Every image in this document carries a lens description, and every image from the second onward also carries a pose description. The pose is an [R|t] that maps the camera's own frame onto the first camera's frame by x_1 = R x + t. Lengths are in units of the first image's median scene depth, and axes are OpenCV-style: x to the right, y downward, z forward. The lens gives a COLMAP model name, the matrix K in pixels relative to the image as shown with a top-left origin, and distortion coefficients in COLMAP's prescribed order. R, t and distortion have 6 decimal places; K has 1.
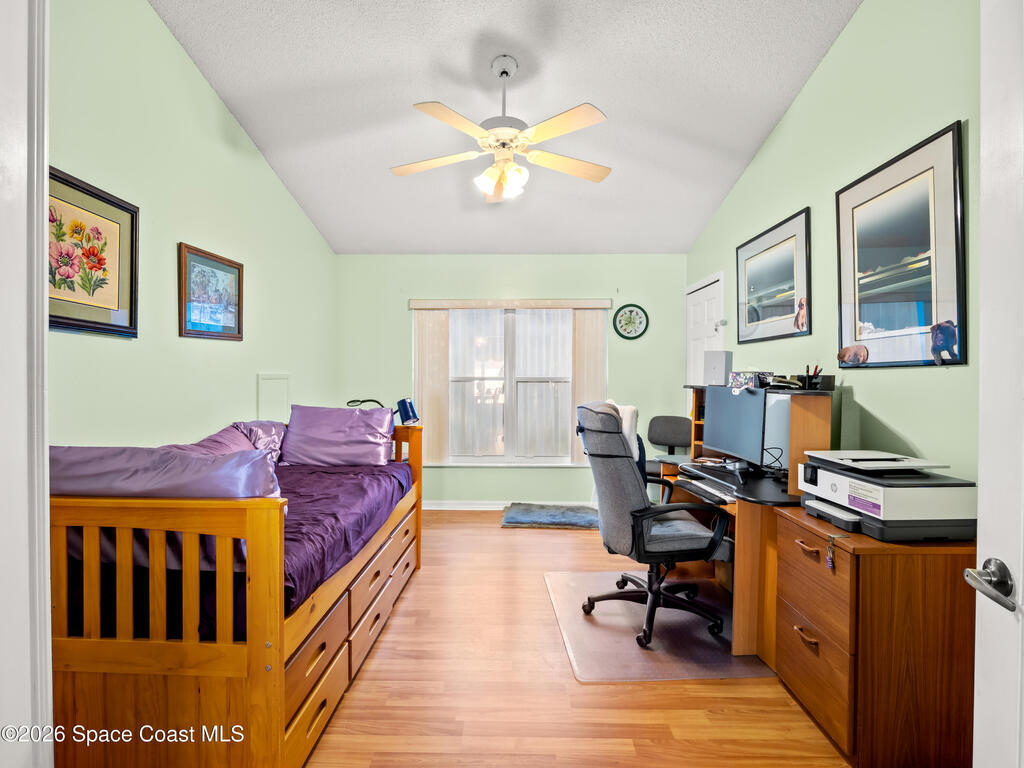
lens RADIAL K [[495.6, 0, 511.8], [0, 495.6, 381.0], [0, 0, 1]] dist [0.000486, 0.000050]
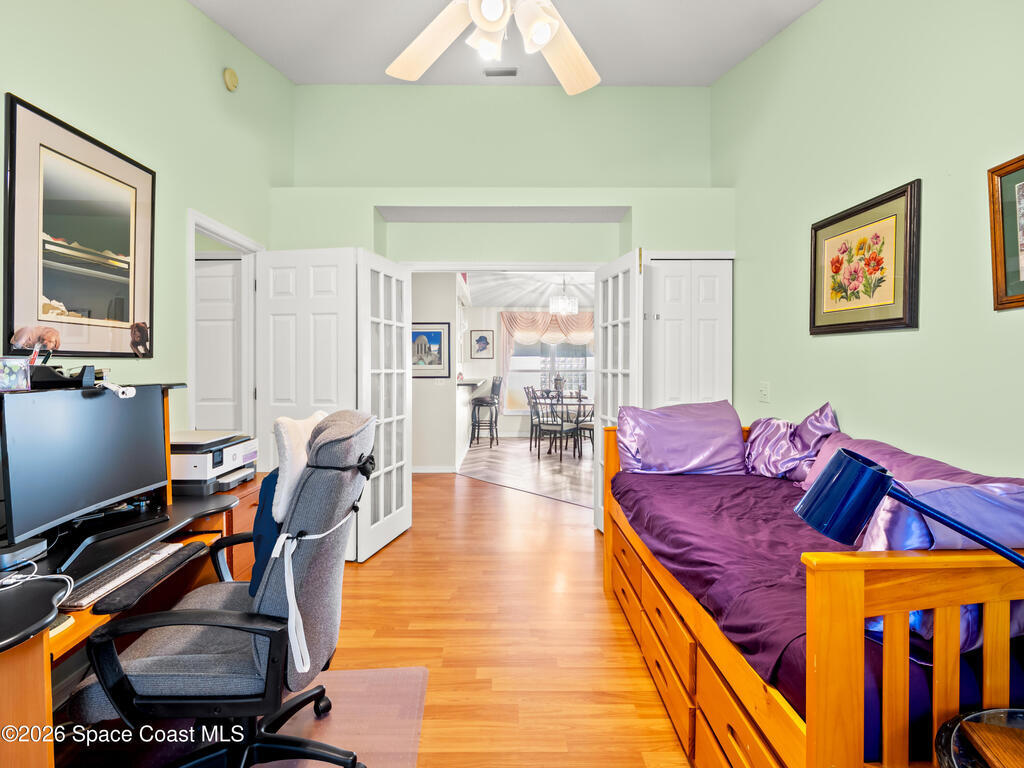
lens RADIAL K [[495.6, 0, 512.2], [0, 495.6, 377.2], [0, 0, 1]] dist [0.000486, 0.000050]
pose [[-0.999614, -0.003169, -0.027583, -0.008429], [-0.004094, 0.999429, 0.033528, -0.027286], [0.027461, 0.033628, -0.999057, 2.115554]]
